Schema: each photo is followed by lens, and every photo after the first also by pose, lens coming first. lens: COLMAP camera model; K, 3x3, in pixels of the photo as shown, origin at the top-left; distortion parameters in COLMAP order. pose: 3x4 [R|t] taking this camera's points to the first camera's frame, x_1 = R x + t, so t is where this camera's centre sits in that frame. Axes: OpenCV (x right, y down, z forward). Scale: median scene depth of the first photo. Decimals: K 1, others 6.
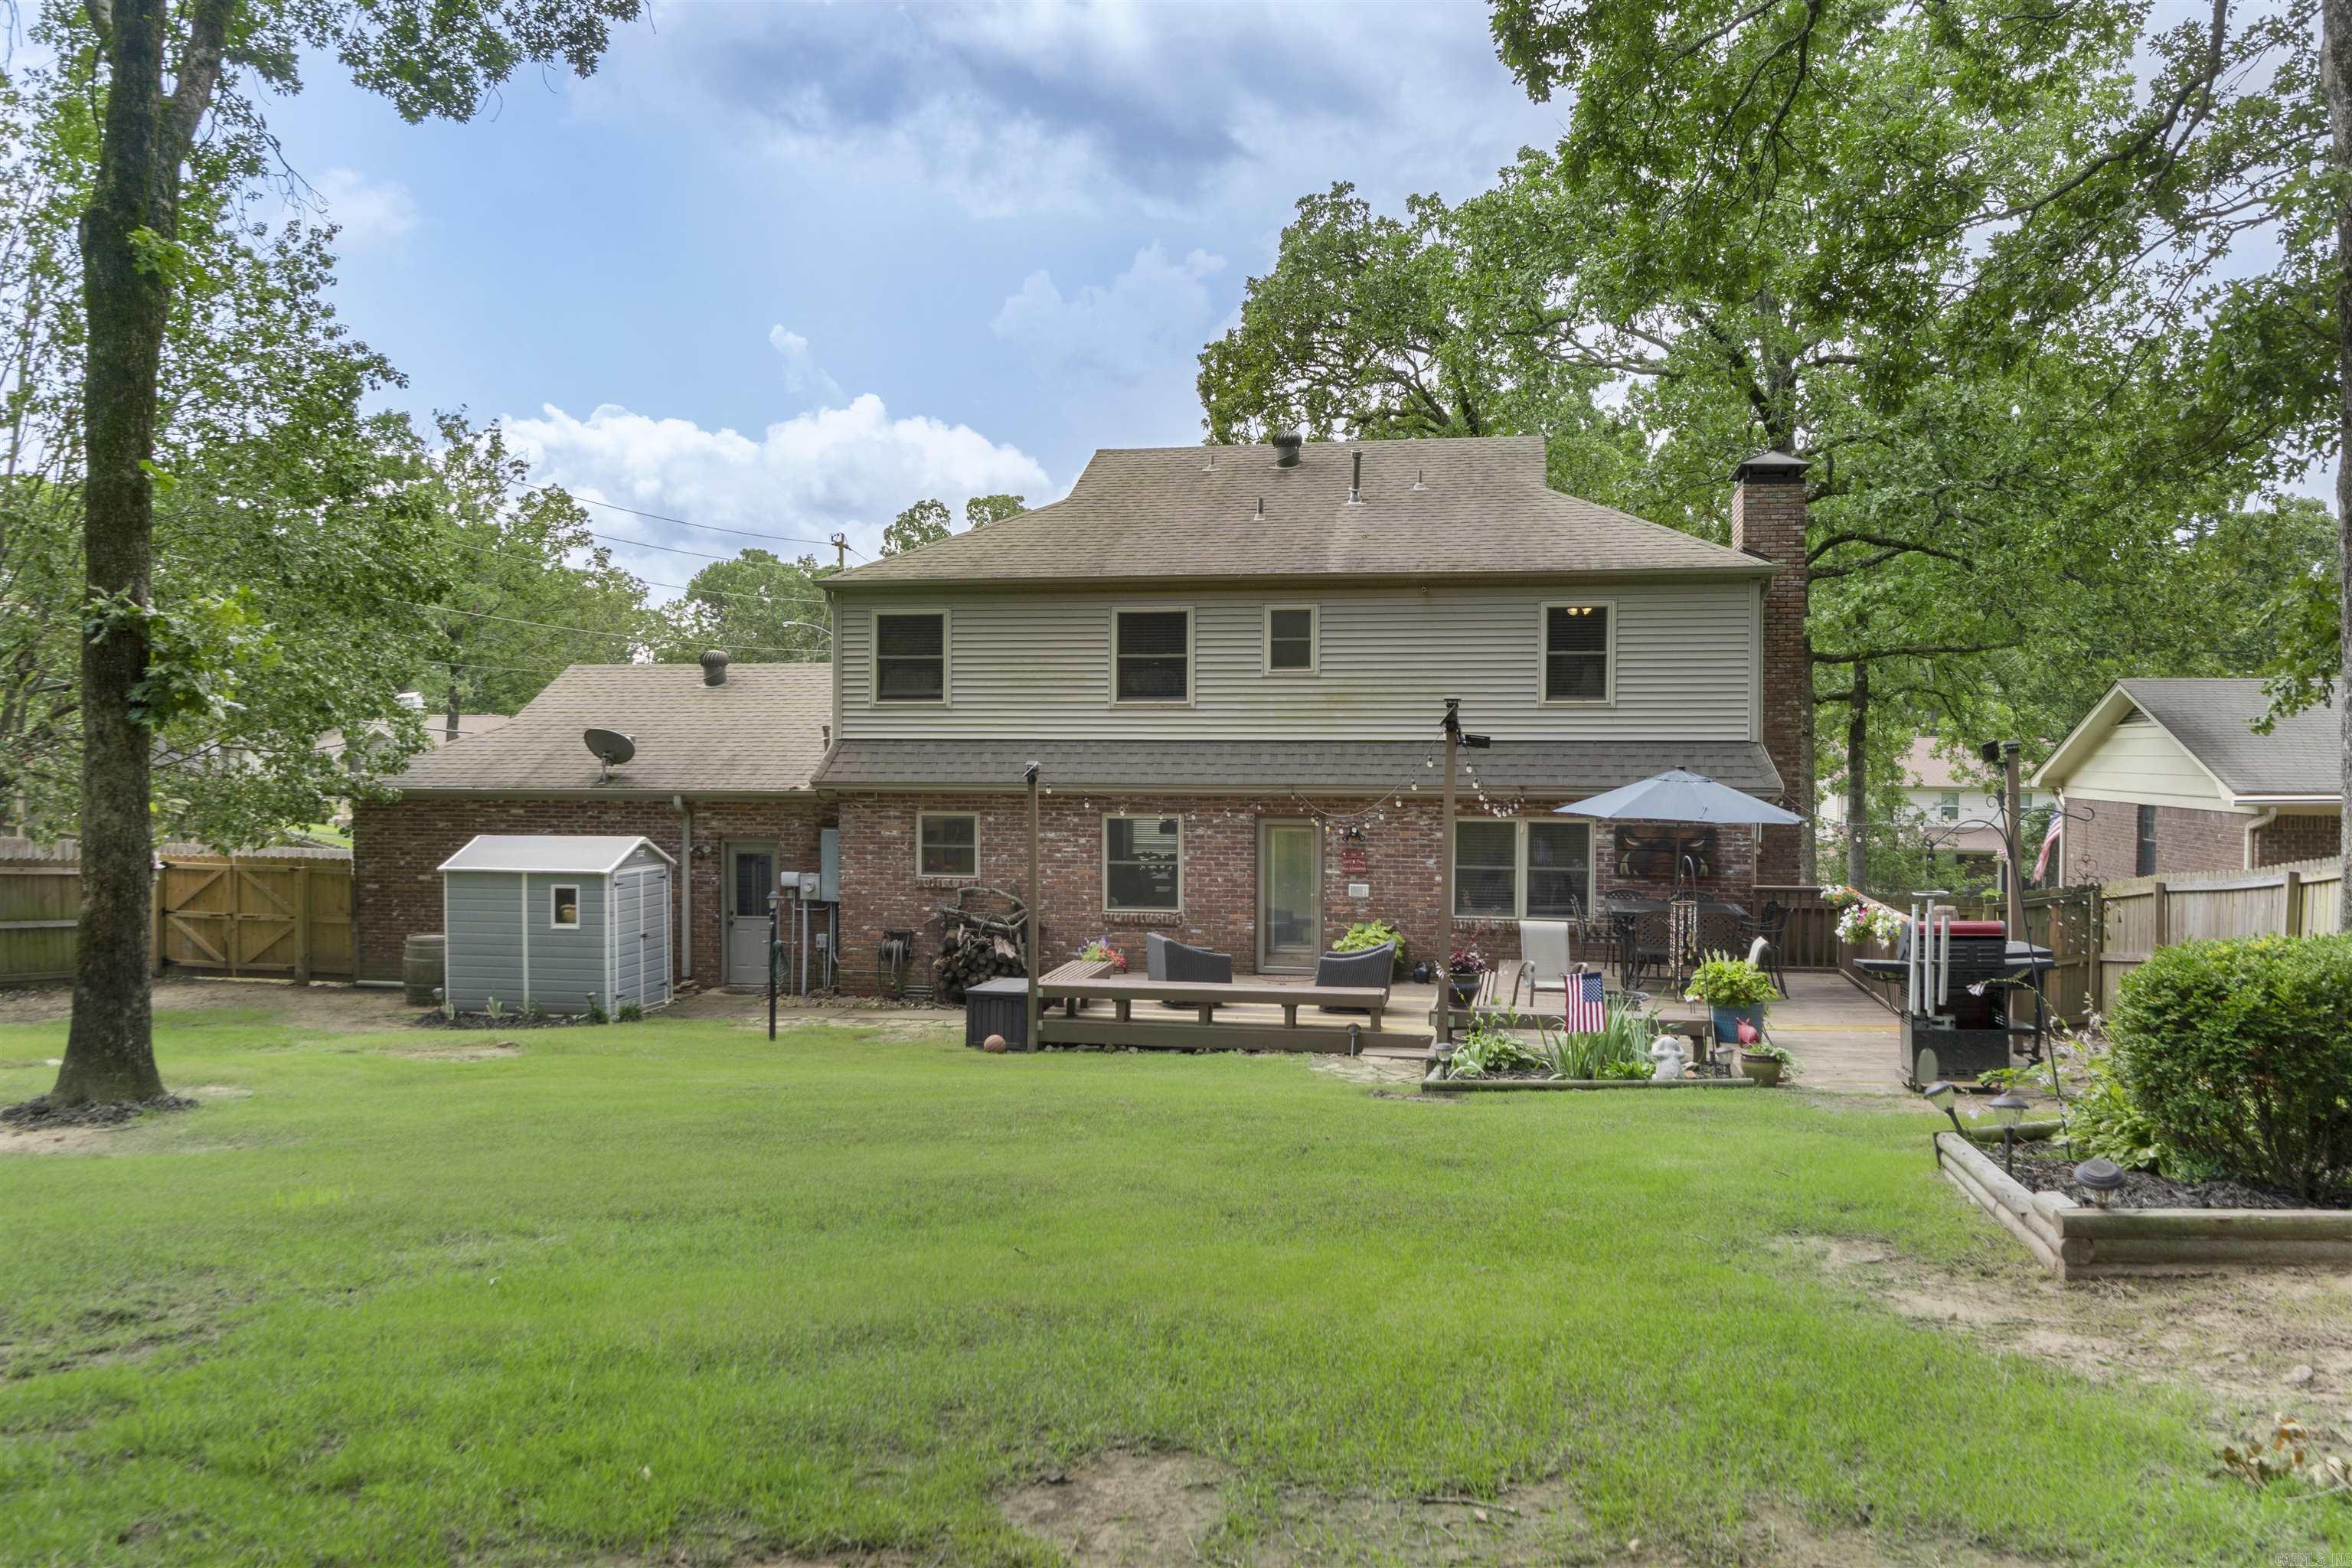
lens RADIAL K [[1818.5, 0, 1176.6], [0, 1818.5, 790.9], [0, 0, 1]] dist [-0.014217, -0.001121]
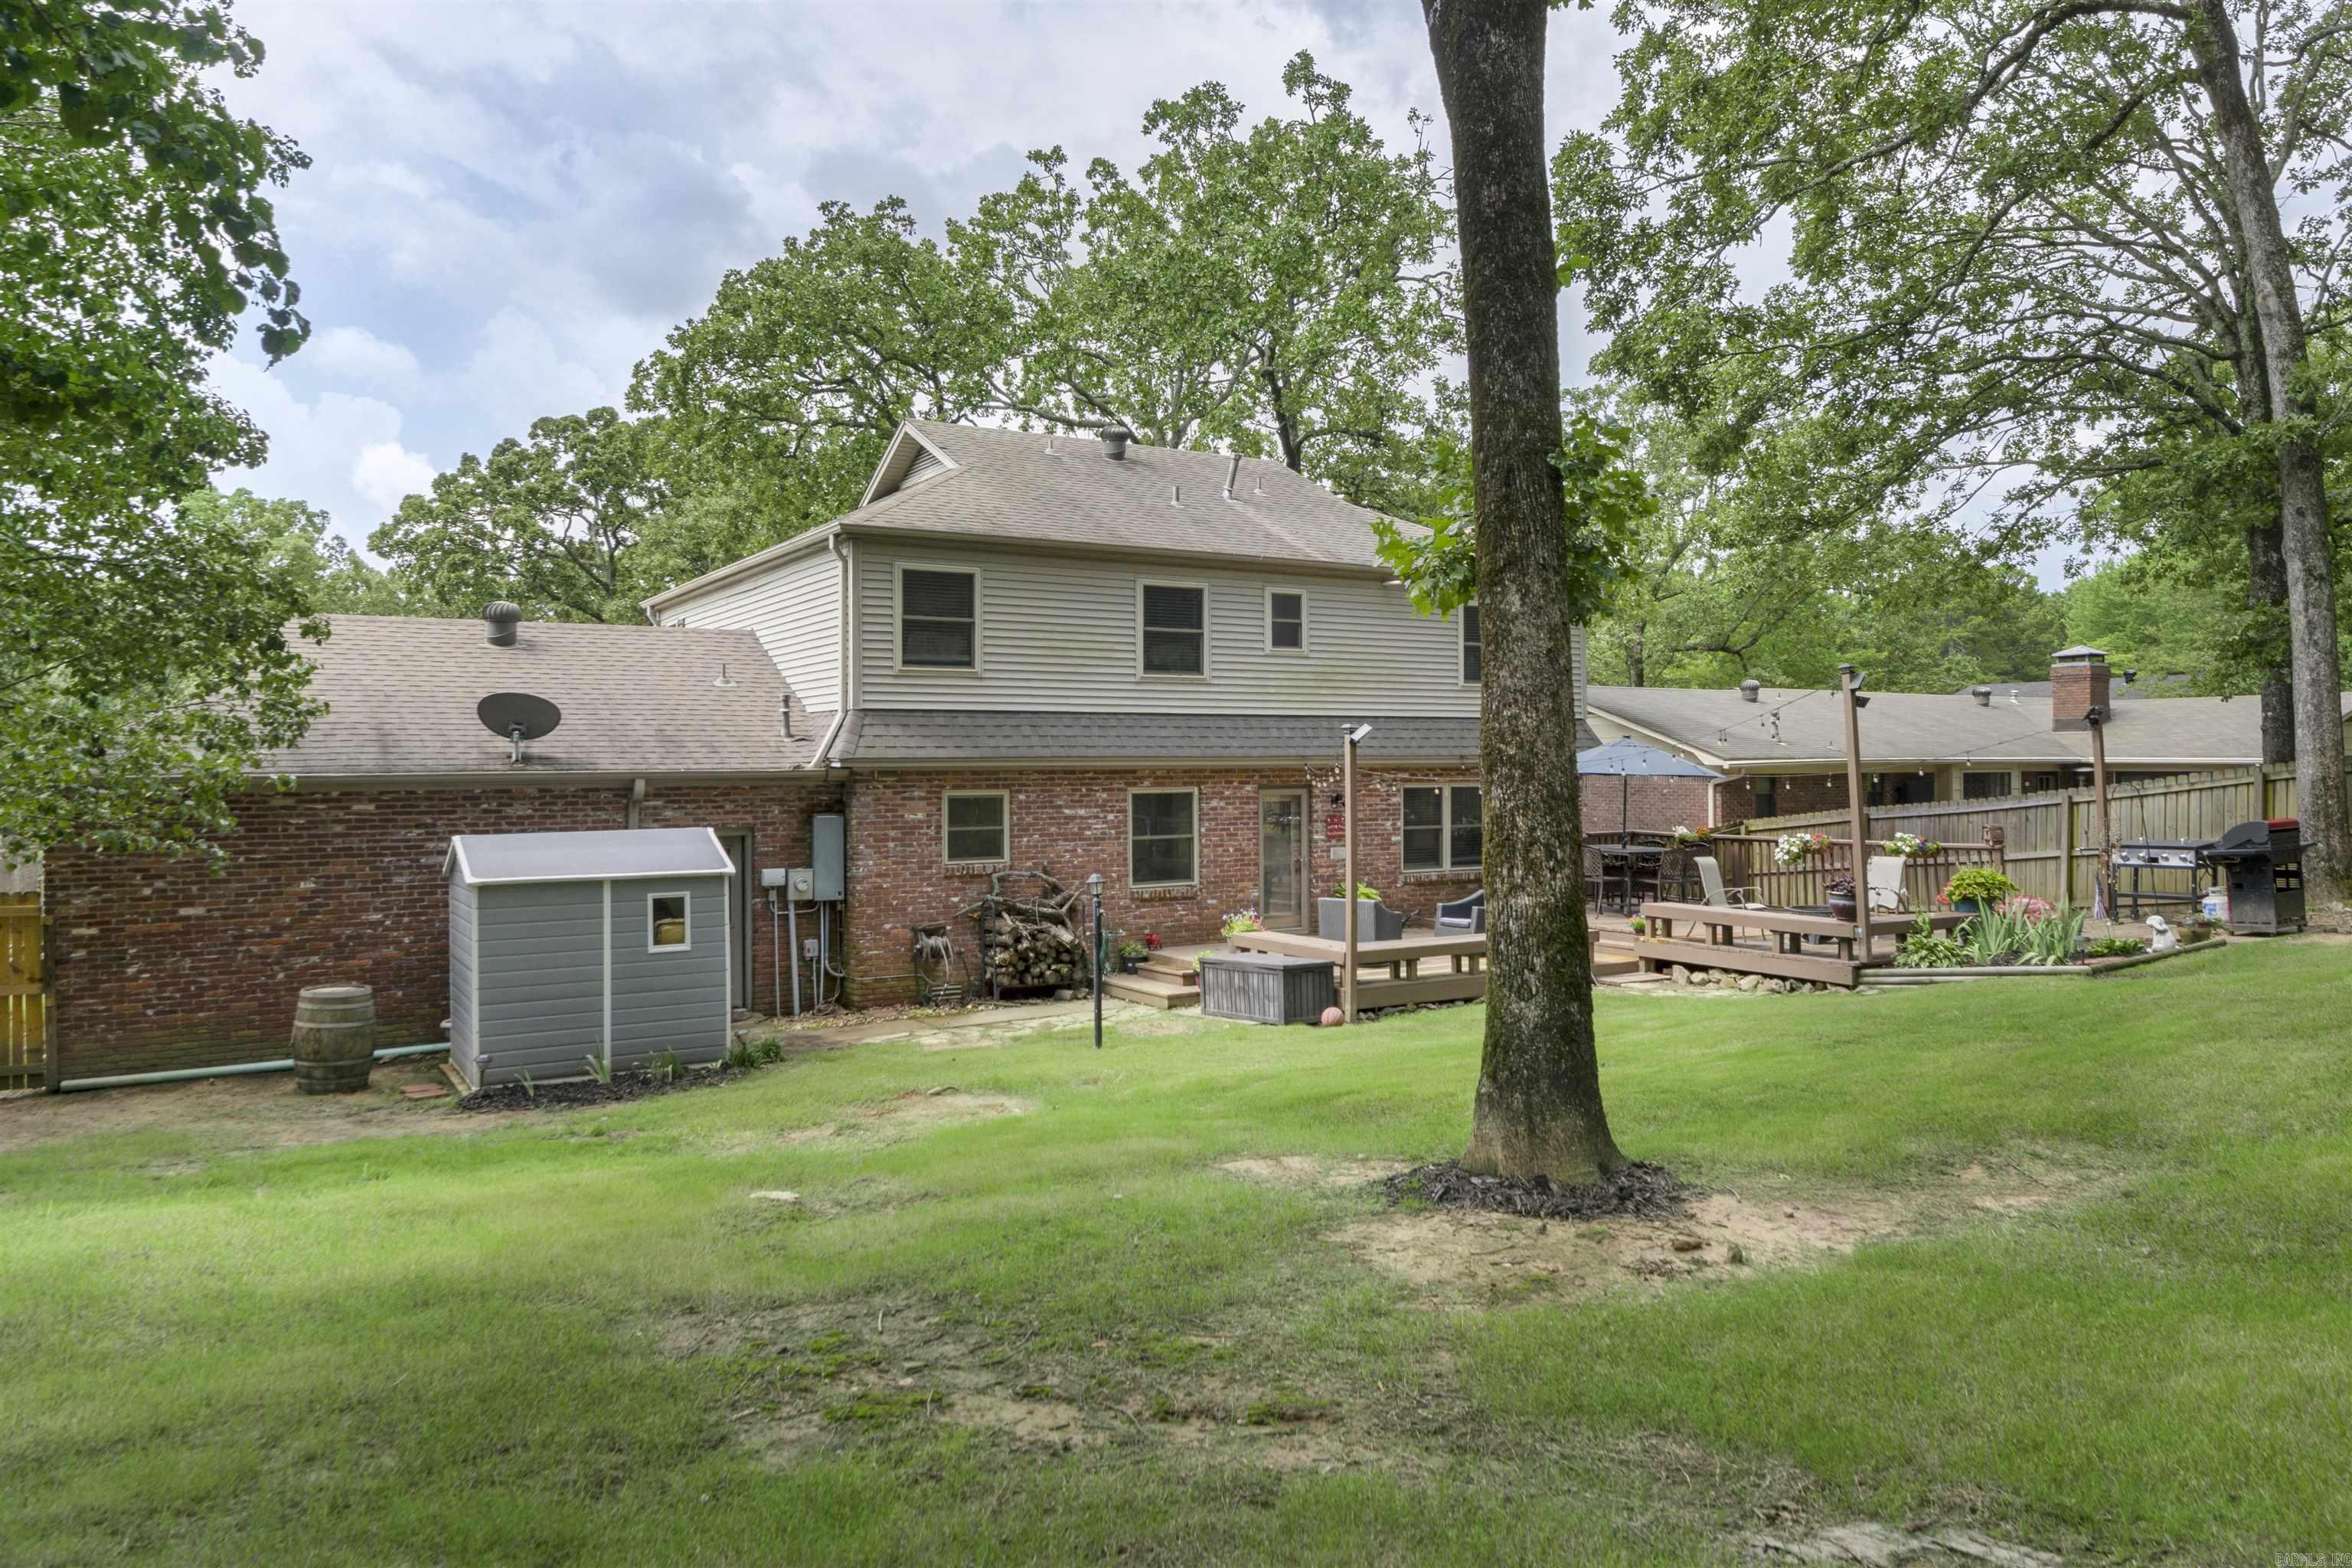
lens RADIAL K [[1509.9, 0, 1175.1], [0, 1509.9, 765.1], [0, 0, 1]] dist [0.007791, 0.000179]
pose [[0.744108, -0.007320, 0.668019, -0.563982], [0.026658, 0.999469, -0.018743, 0.015741], [-0.667527, 0.031755, 0.743908, 0.377352]]
